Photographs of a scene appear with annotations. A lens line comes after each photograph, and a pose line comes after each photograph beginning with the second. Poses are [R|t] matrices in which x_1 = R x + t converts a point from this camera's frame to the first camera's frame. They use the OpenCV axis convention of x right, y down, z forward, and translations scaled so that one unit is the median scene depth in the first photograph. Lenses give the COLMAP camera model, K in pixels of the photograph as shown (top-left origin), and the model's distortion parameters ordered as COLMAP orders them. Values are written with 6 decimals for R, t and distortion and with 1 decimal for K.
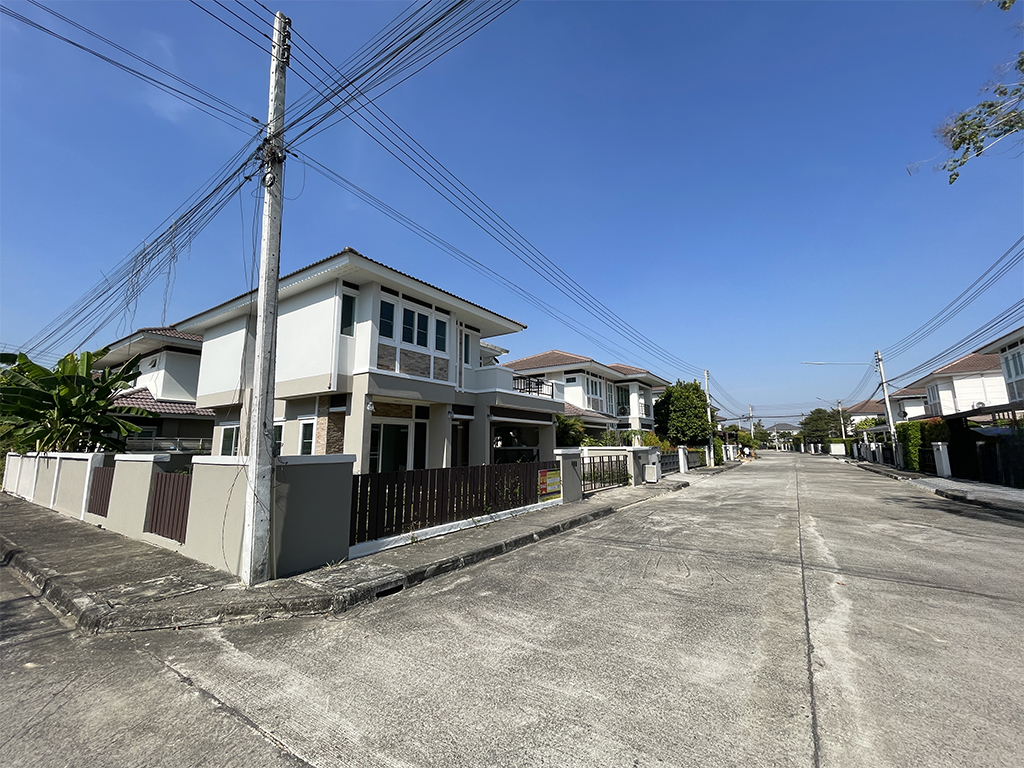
lens RADIAL K [[412.8, 0, 511.9], [0, 412.8, 378.6], [0, 0, 1]] dist [-0.002915, -0.000134]
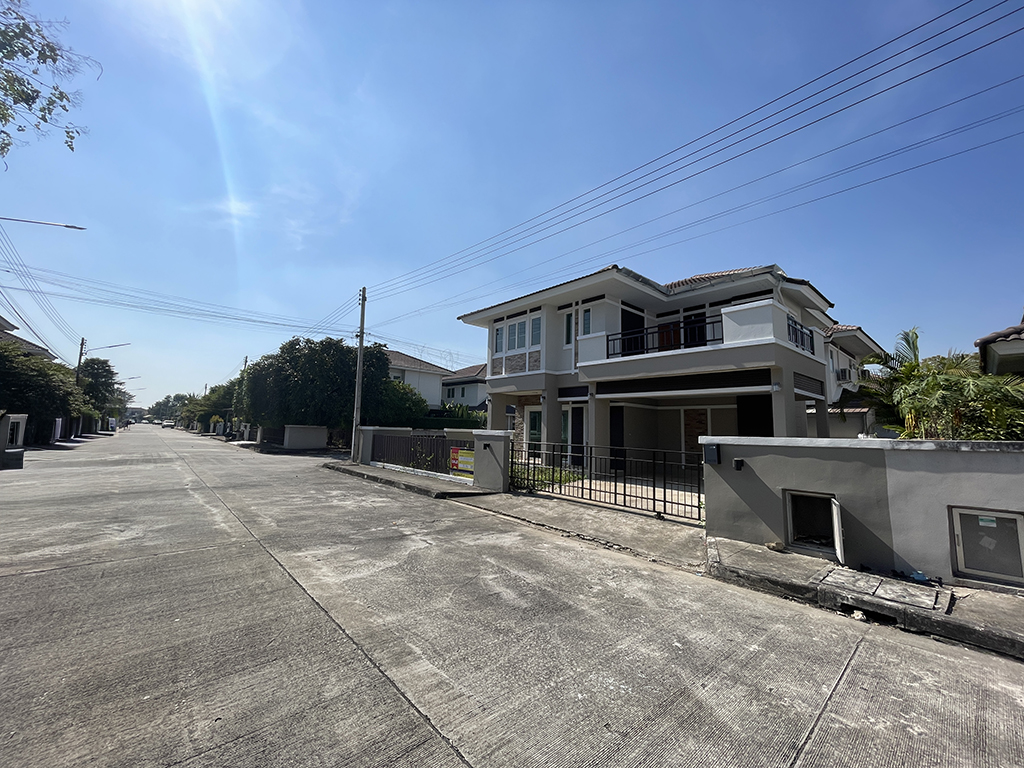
lens RADIAL K [[412.8, 0, 511.9], [0, 412.8, 378.6], [0, 0, 1]] dist [-0.002915, -0.000134]
pose [[-0.247672, -0.118797, -0.961533, 0.987347], [0.131643, 0.979124, -0.154878, 0.203805], [0.959859, -0.164938, -0.226863, 1.252798]]
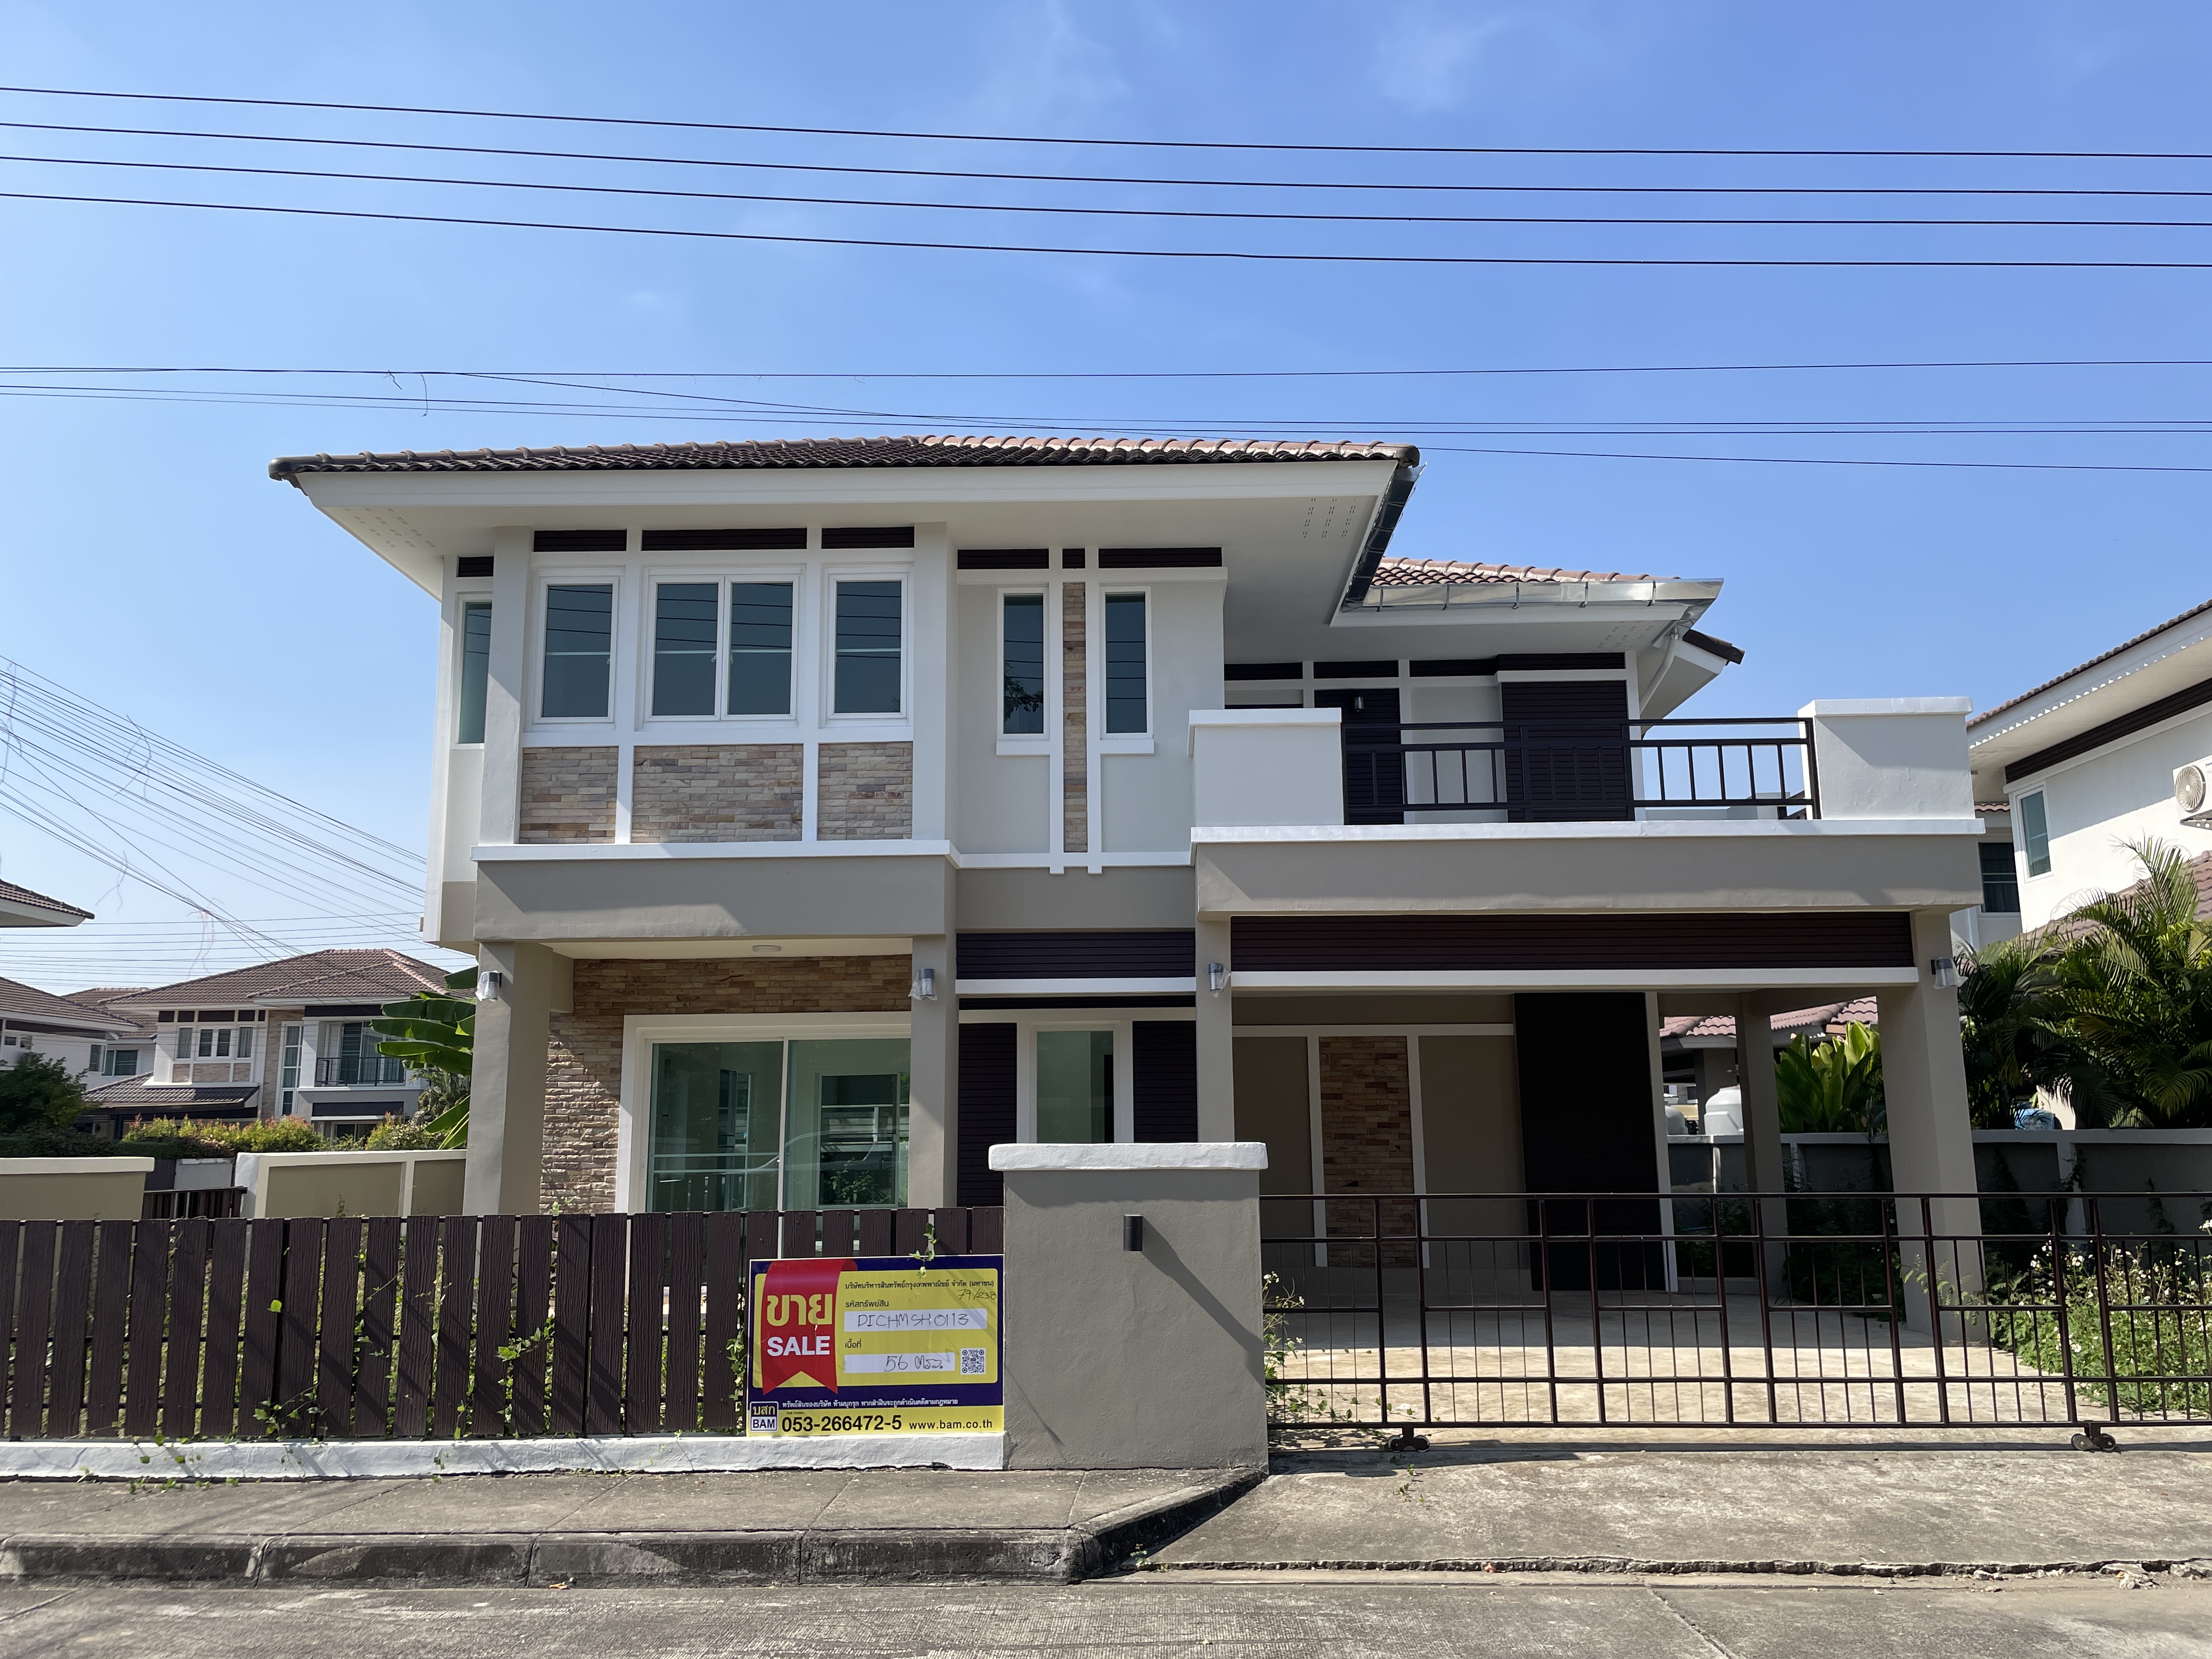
lens RADIAL K [[1667.0, 0, 1123.2], [0, 1667.0, 841.9], [0, 0, 1]] dist [0.064363, -0.073557]
pose [[0.554615, -0.141947, -0.819911, 0.701180], [0.140691, 0.987153, -0.075732, 0.100575], [0.820127, -0.073352, 0.567461, 0.619360]]
